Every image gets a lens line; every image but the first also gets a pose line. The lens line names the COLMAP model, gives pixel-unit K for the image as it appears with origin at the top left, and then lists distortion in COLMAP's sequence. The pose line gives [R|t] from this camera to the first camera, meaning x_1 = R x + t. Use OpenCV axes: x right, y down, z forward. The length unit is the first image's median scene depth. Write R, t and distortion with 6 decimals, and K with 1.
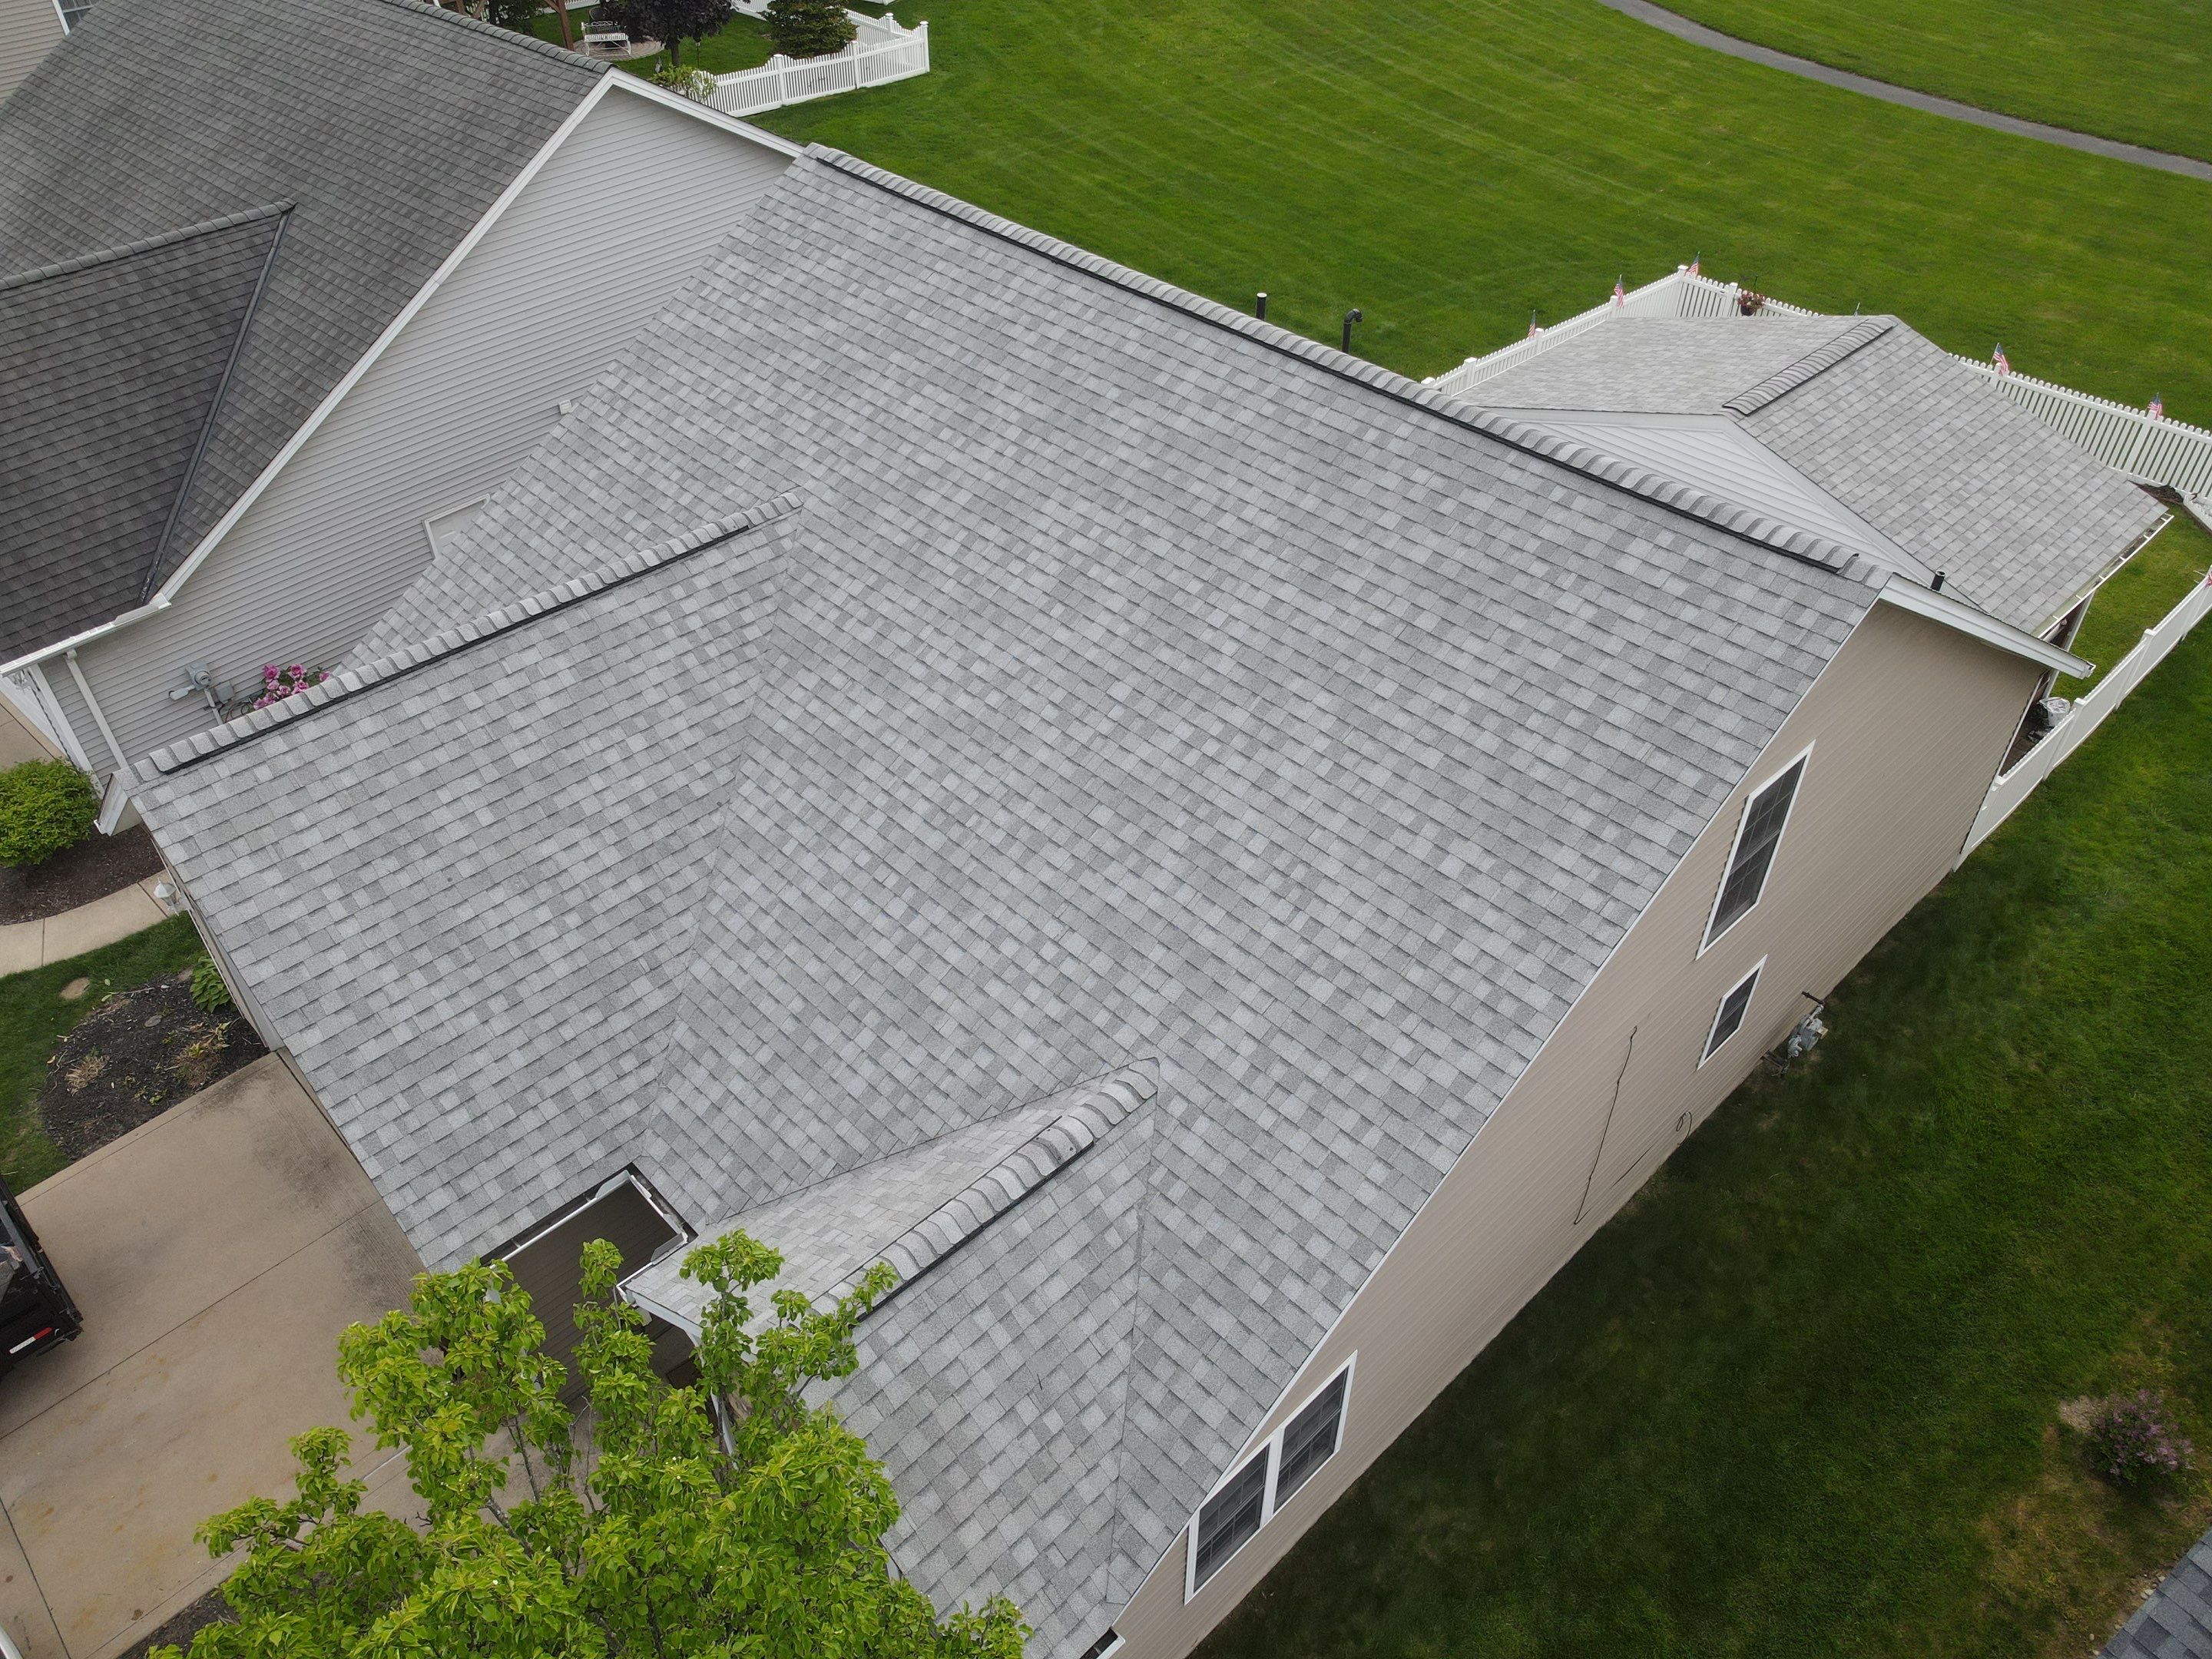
lens RADIAL K [[1594.0, 0, 1113.5], [0, 1594.0, 827.1], [0, 0, 1]] dist [0.004874, -0.007573]
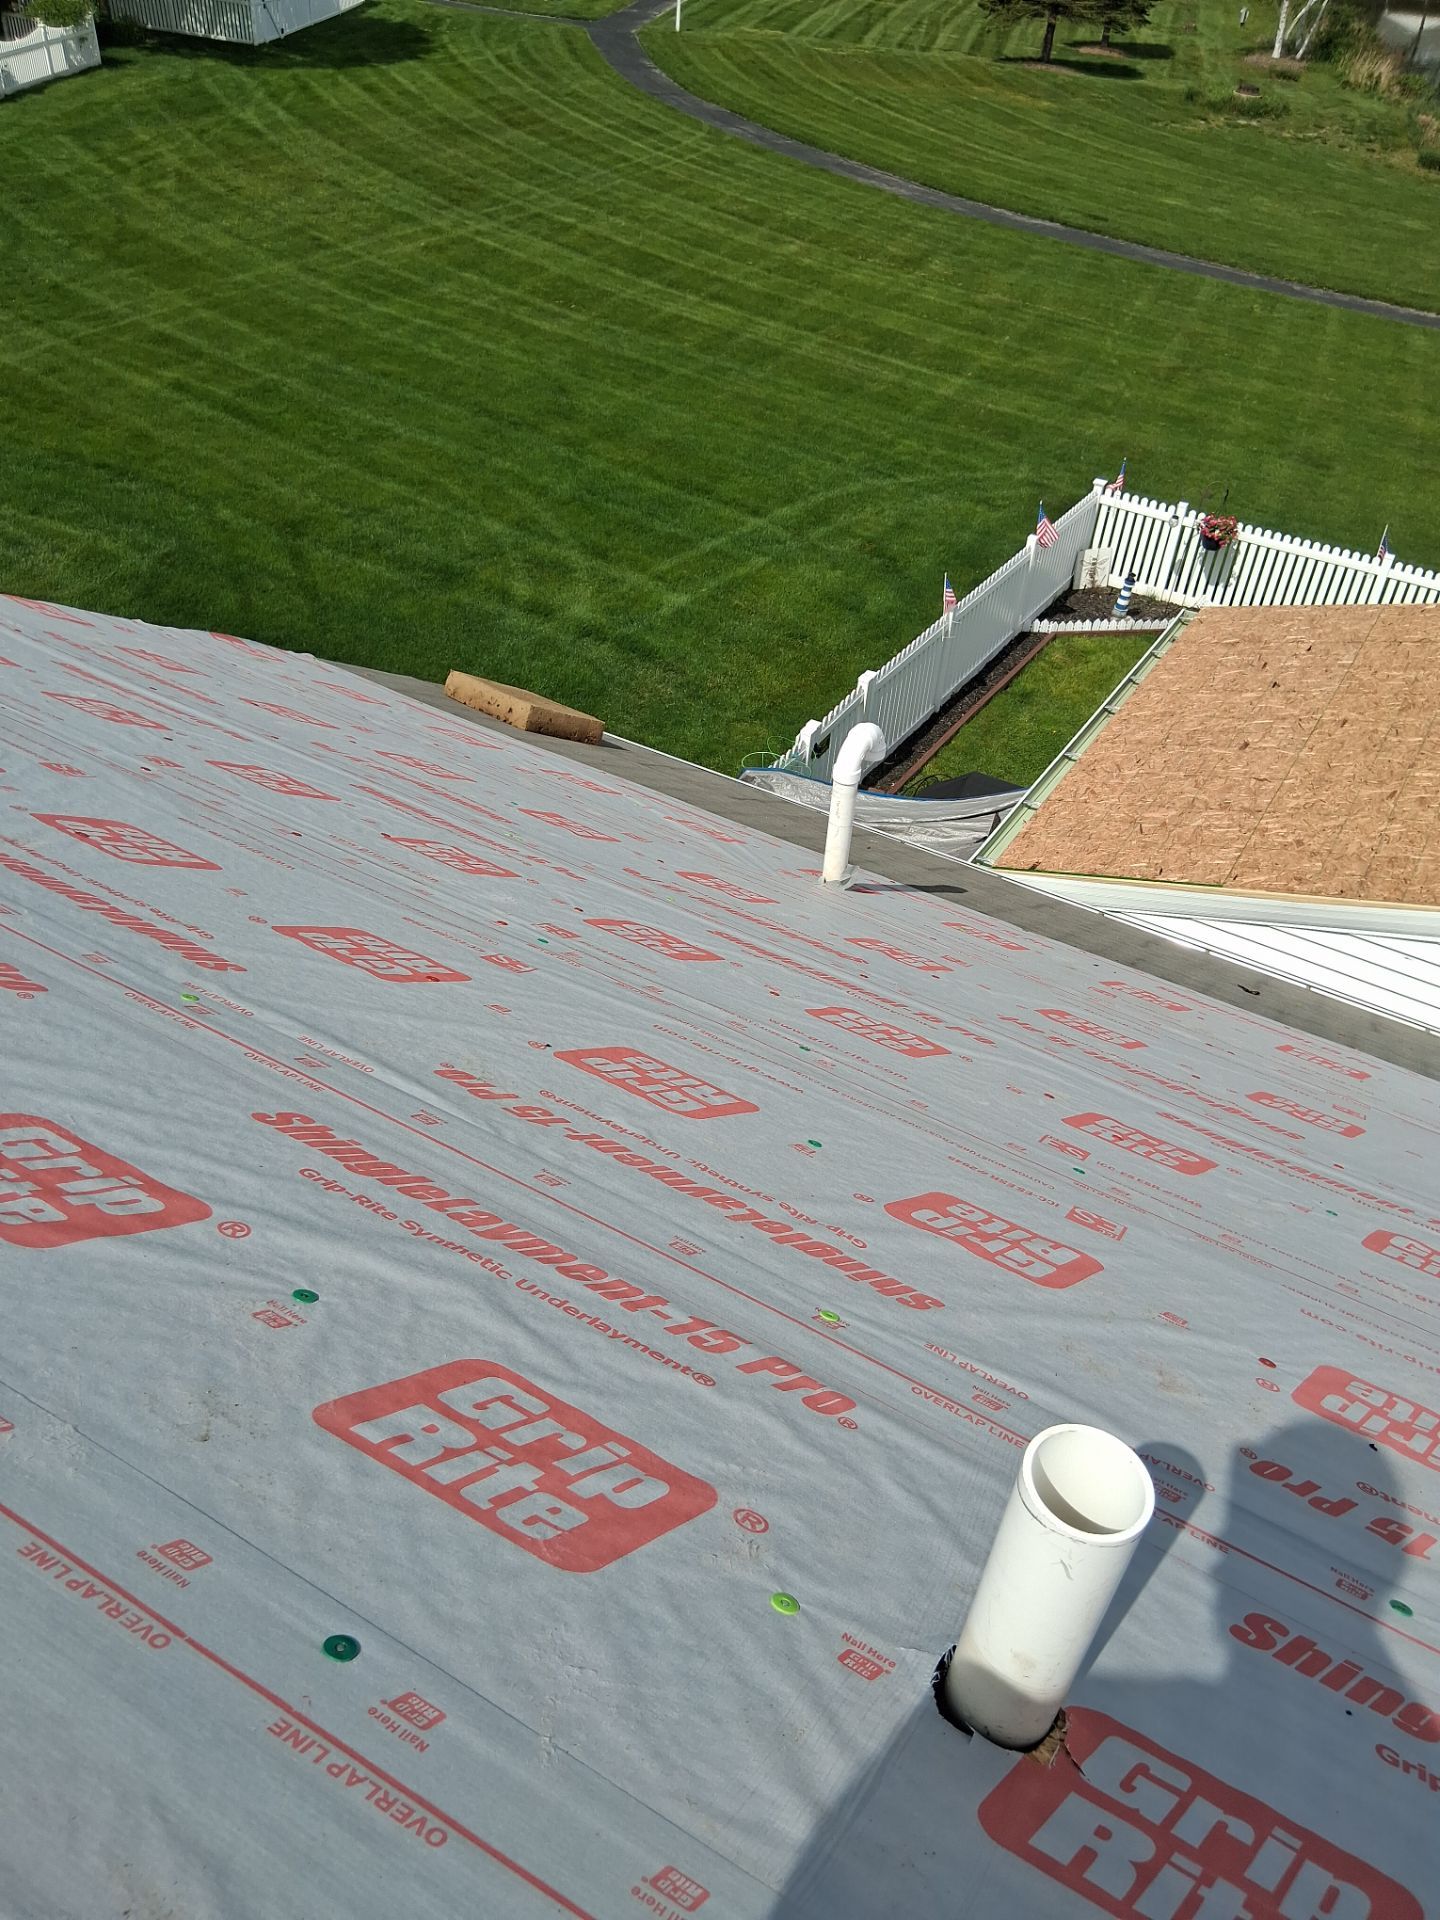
lens RADIAL K [[1471.8, 0, 714.3], [0, 1471.8, 967.5], [0, 0, 1]] dist [0.016072, -0.013206]
pose [[0.961394, -0.126009, 0.244628, 0.032233], [0.129045, 0.991632, 0.003644, -0.179918], [-0.243040, 0.028064, 0.969610, 0.467106]]
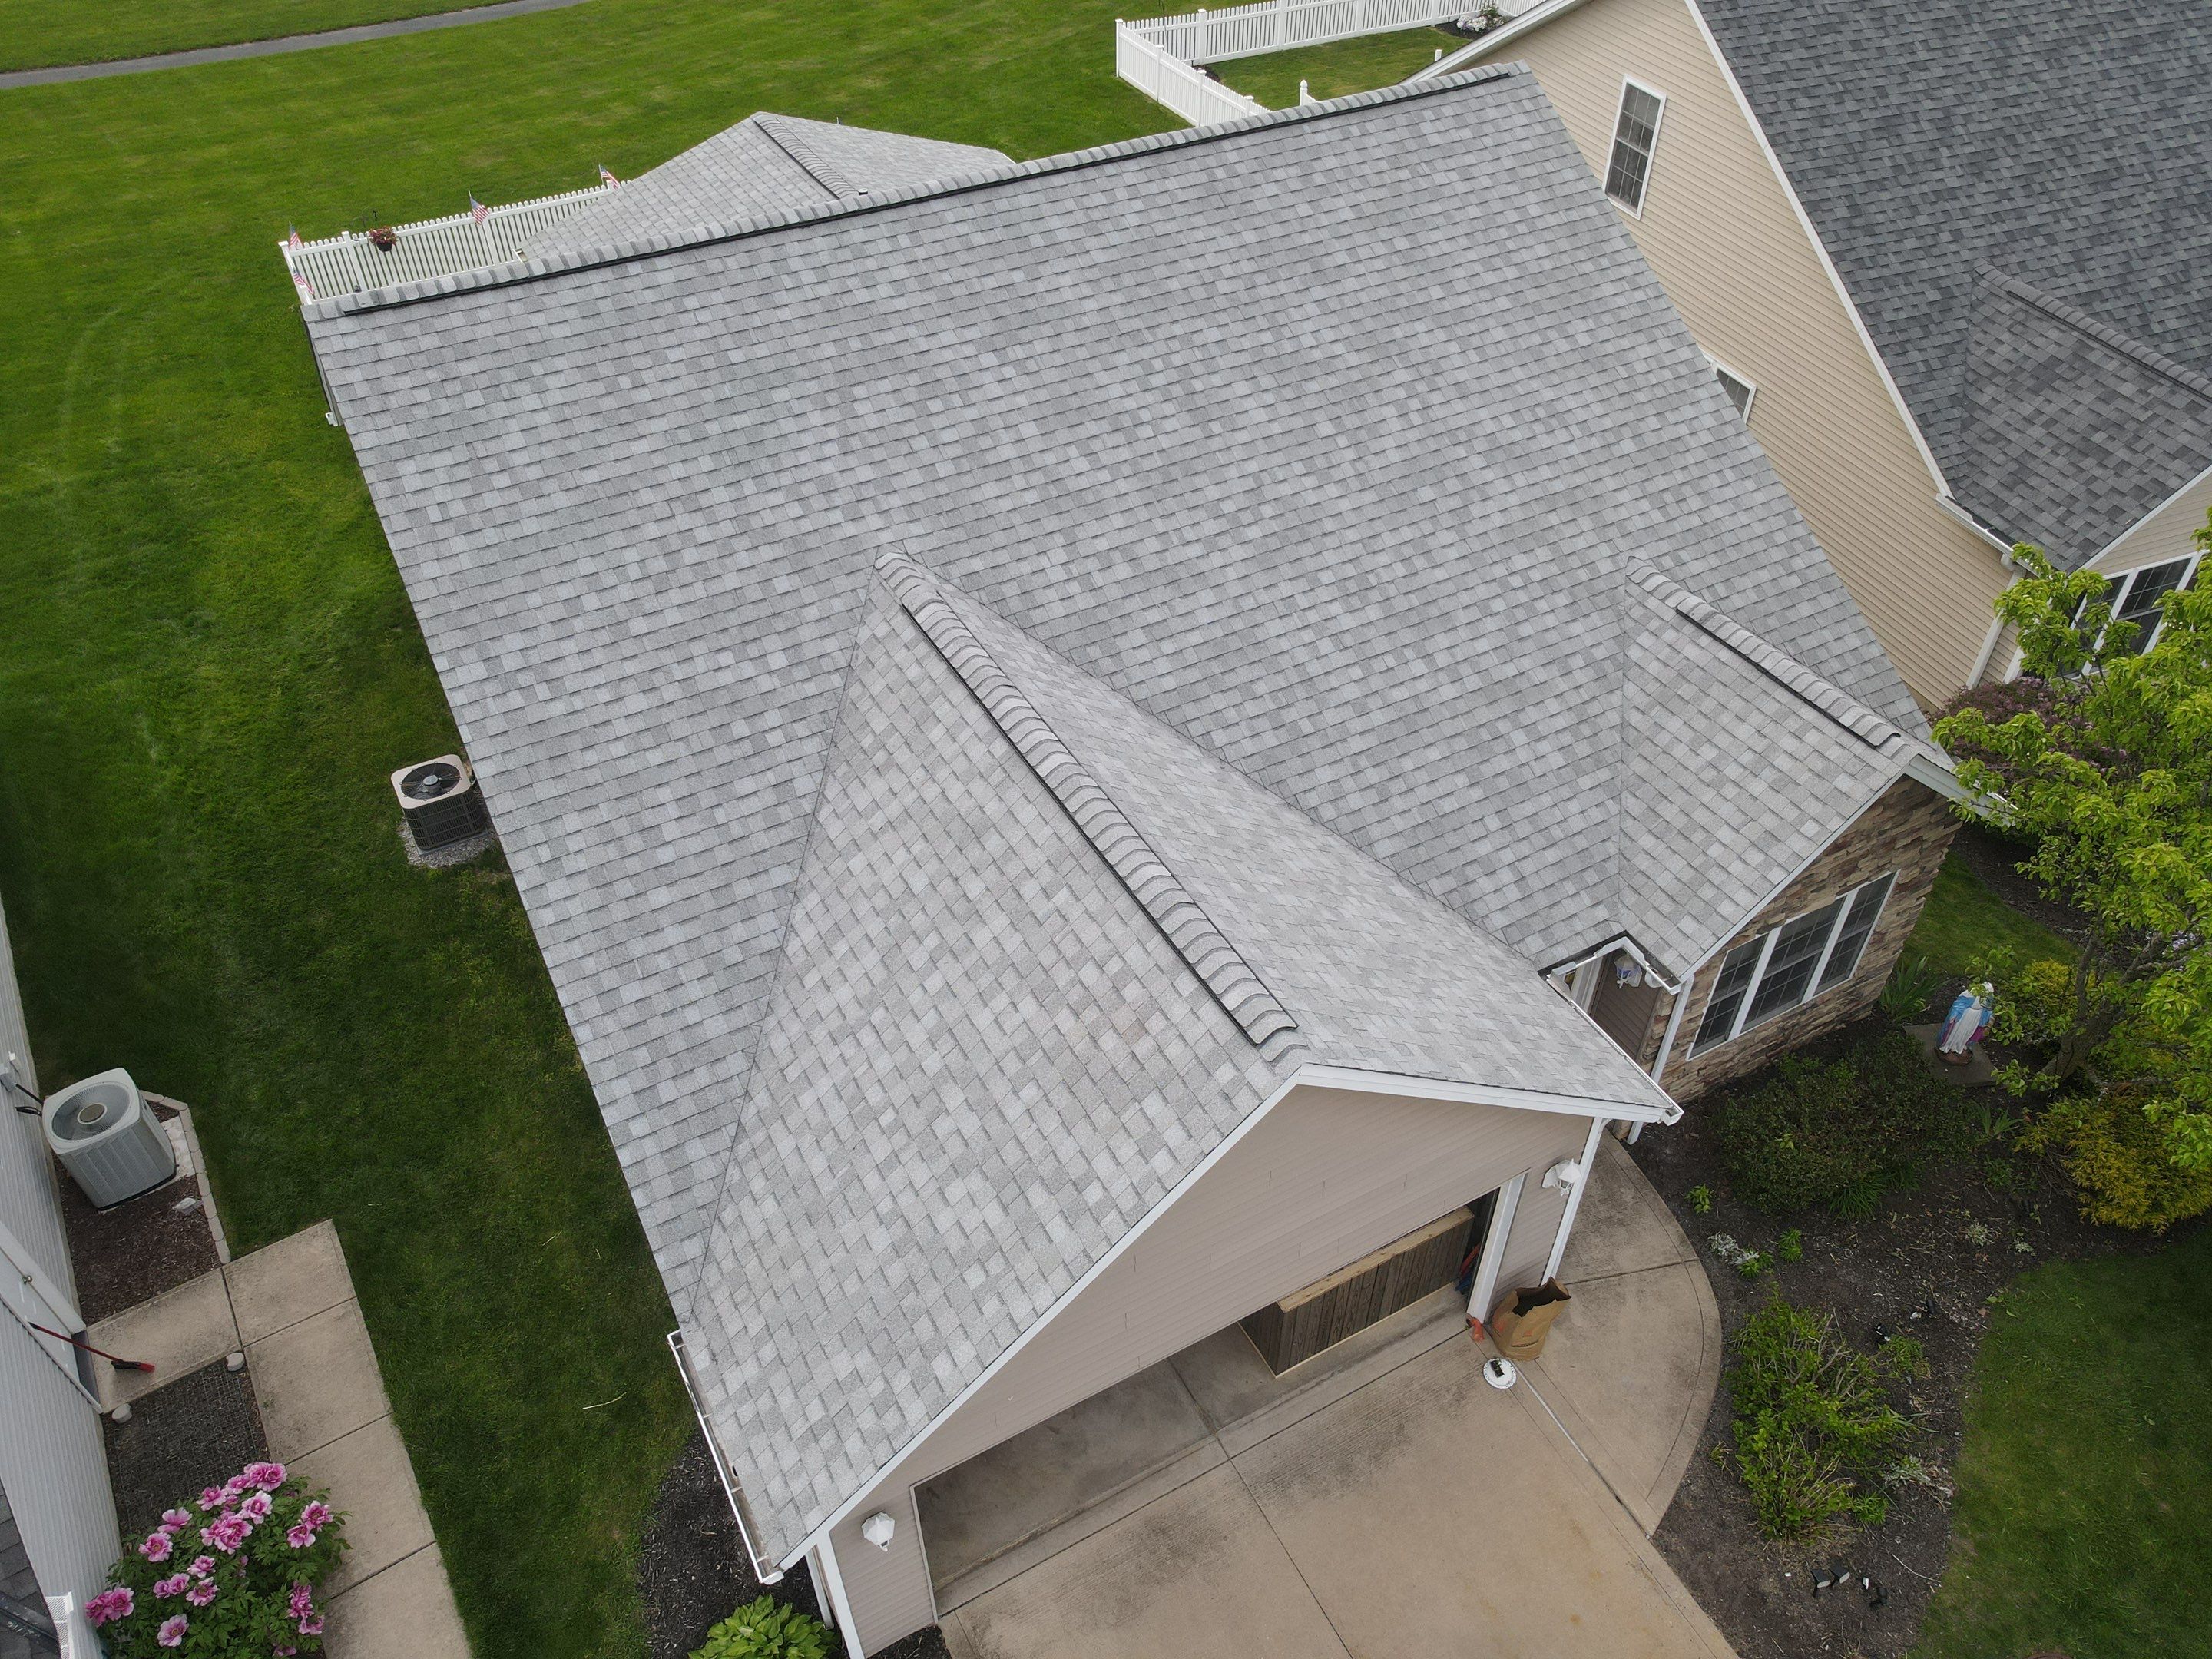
lens RADIAL K [[1594.0, 0, 1110.9], [0, 1594.0, 825.2], [0, 0, 1]] dist [0.004874, -0.007573]
pose [[0.264503, -0.650227, 0.712210, -0.419146], [0.633274, 0.674084, 0.380231, -0.172013], [-0.727325, 0.350452, 0.590069, 0.213220]]
